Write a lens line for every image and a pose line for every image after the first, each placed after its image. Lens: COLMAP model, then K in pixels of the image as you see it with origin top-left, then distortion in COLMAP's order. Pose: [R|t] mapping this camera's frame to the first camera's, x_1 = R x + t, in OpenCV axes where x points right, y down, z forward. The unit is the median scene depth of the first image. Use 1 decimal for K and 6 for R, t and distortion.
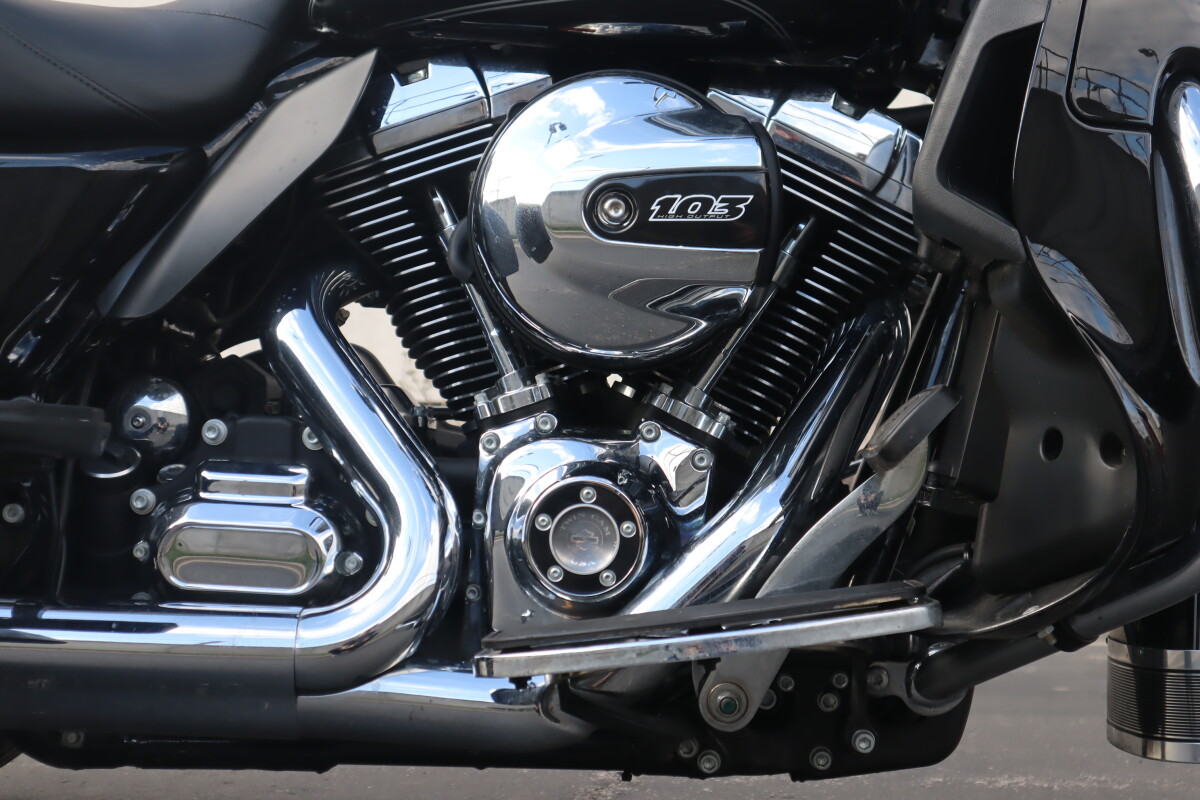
lens RADIAL K [[1769.2, 0, 598.1], [0, 1769.2, 377.5], [0, 0, 1]] dist [0.032337, 0.037564]
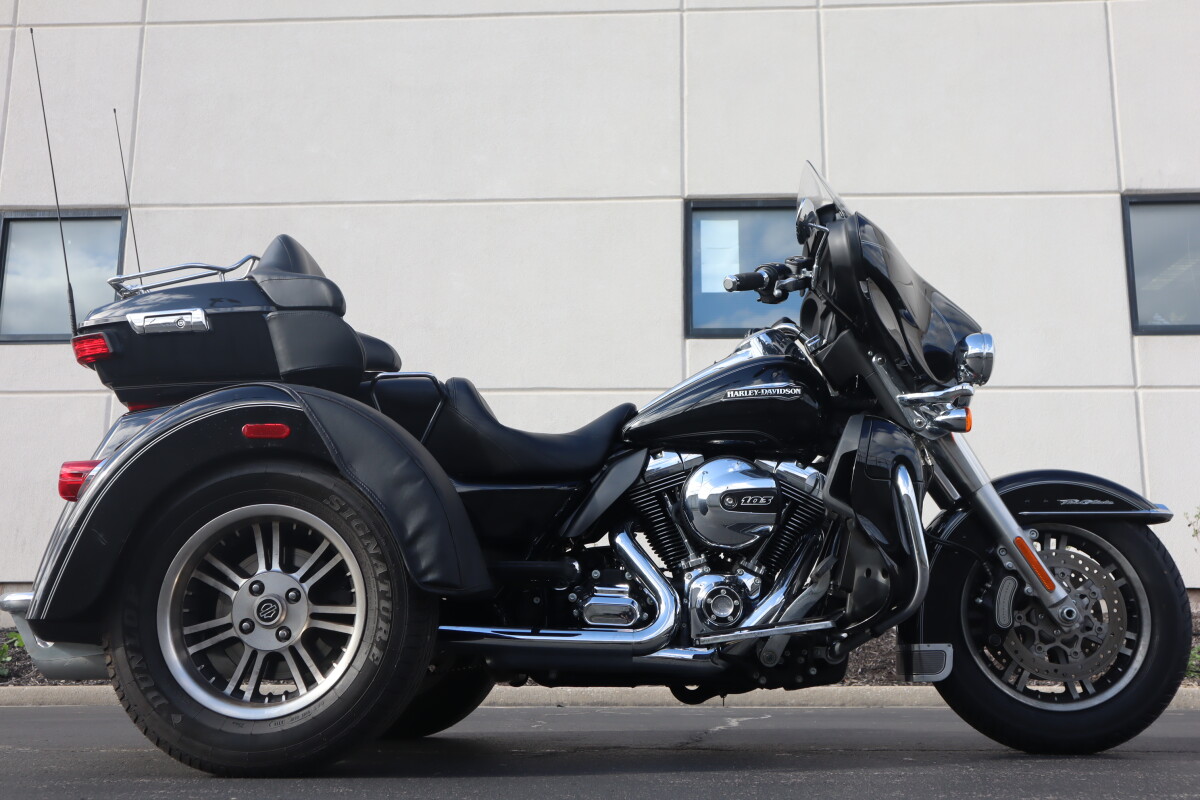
lens RADIAL K [[1235.8, 0, 600.0], [0, 1235.8, 400.0], [0, 0, 1]] dist [-0.003940, 0.023595]
pose [[0.999921, -0.010044, -0.007594, -0.195938], [0.008876, 0.990015, -0.140684, 0.034476], [0.008931, 0.140606, 0.990025, -1.176797]]
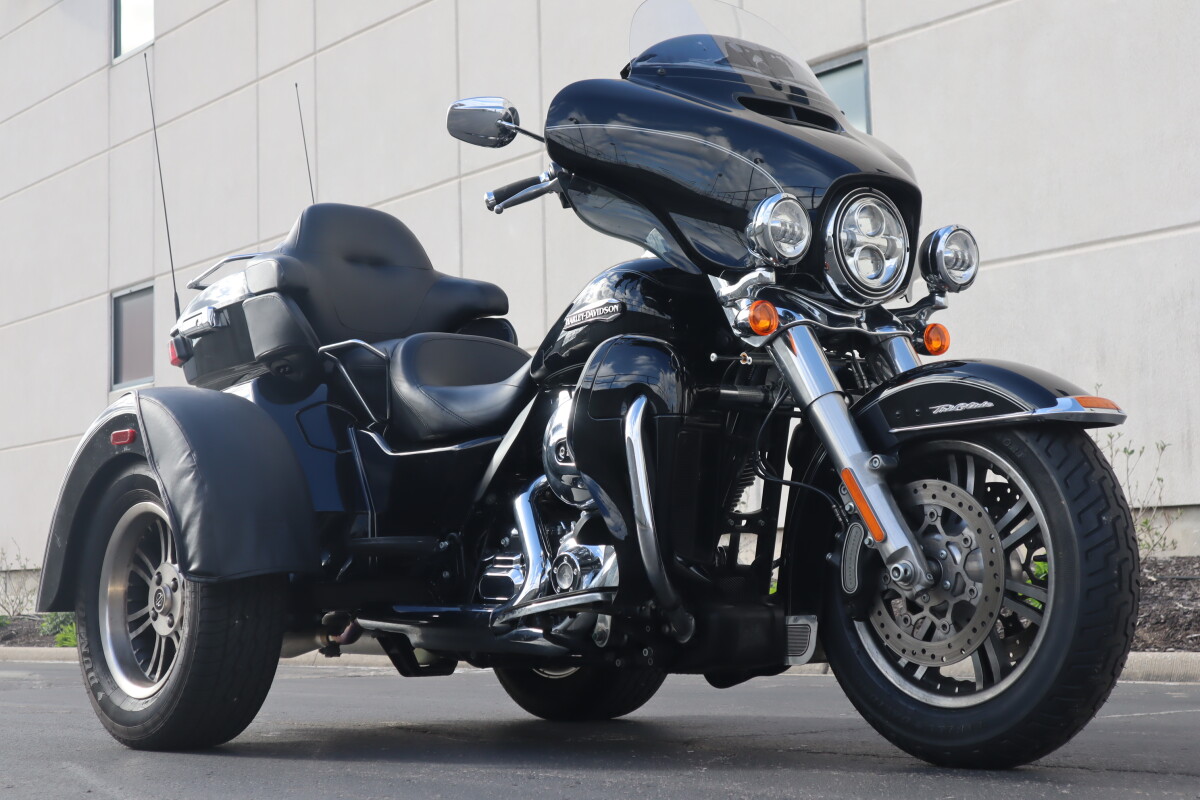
lens RADIAL K [[1831.1, 0, 600.0], [0, 1831.1, 400.0], [0, 0, 1]] dist [-0.017914, -0.113726]
pose [[0.674409, -0.107474, -0.730495, 1.969687], [0.074334, 0.994206, -0.077646, 0.043703], [0.734607, -0.001935, 0.678490, -0.791509]]
